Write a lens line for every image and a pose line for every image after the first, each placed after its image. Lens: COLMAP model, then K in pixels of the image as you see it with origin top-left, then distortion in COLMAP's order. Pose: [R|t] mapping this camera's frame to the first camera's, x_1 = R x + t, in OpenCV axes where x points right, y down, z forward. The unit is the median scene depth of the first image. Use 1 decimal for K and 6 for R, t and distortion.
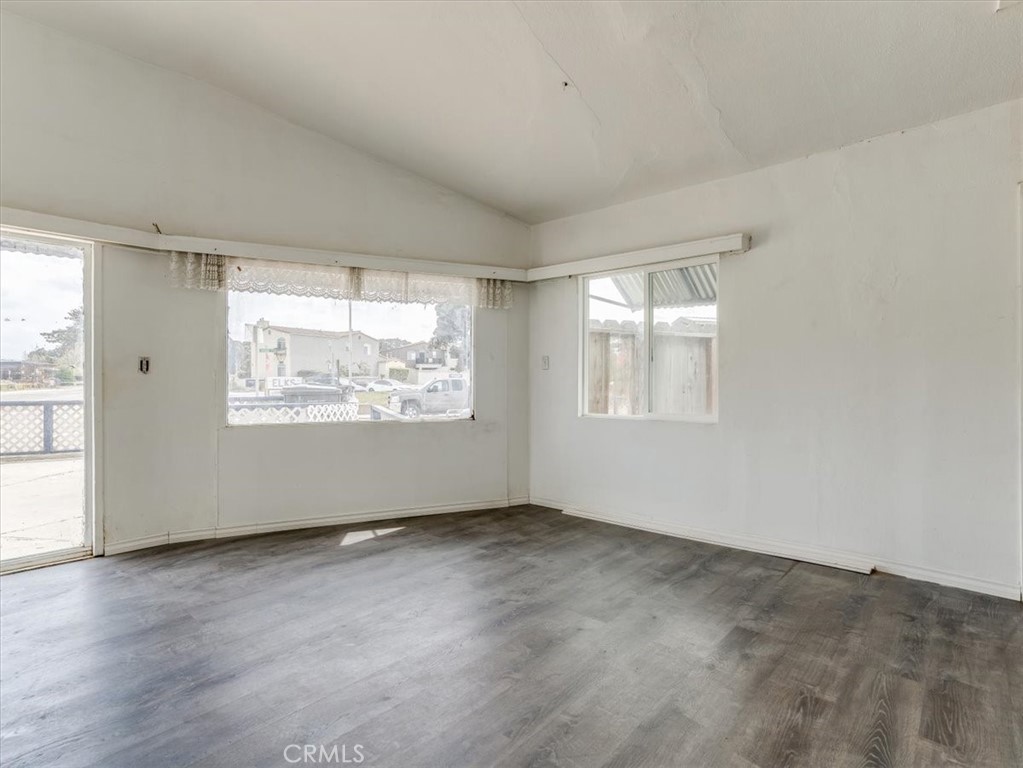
lens RADIAL K [[516.6, 0, 512.8], [0, 516.6, 385.8], [0, 0, 1]] dist [-0.003723, -0.000308]
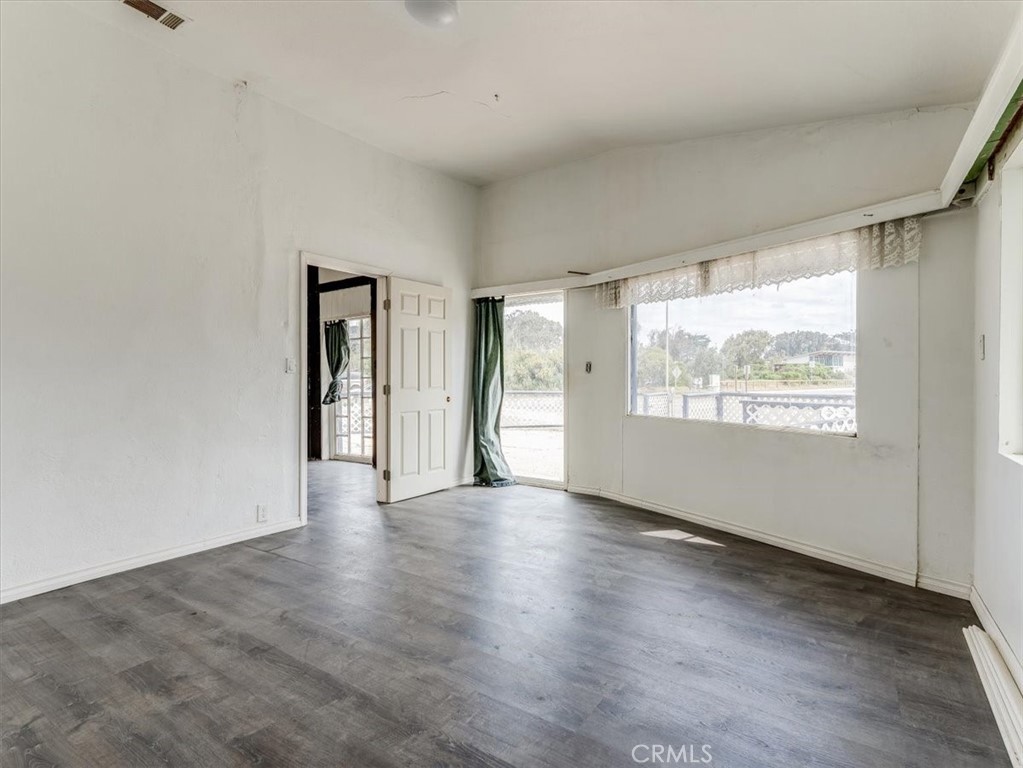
lens RADIAL K [[516.6, 0, 512.8], [0, 516.6, 385.8], [0, 0, 1]] dist [-0.003723, -0.000308]
pose [[0.147339, 0.019179, -0.988900, 0.608621], [-0.011720, 0.999776, 0.017643, -0.010271], [0.989017, 0.008991, 0.147531, 0.515060]]
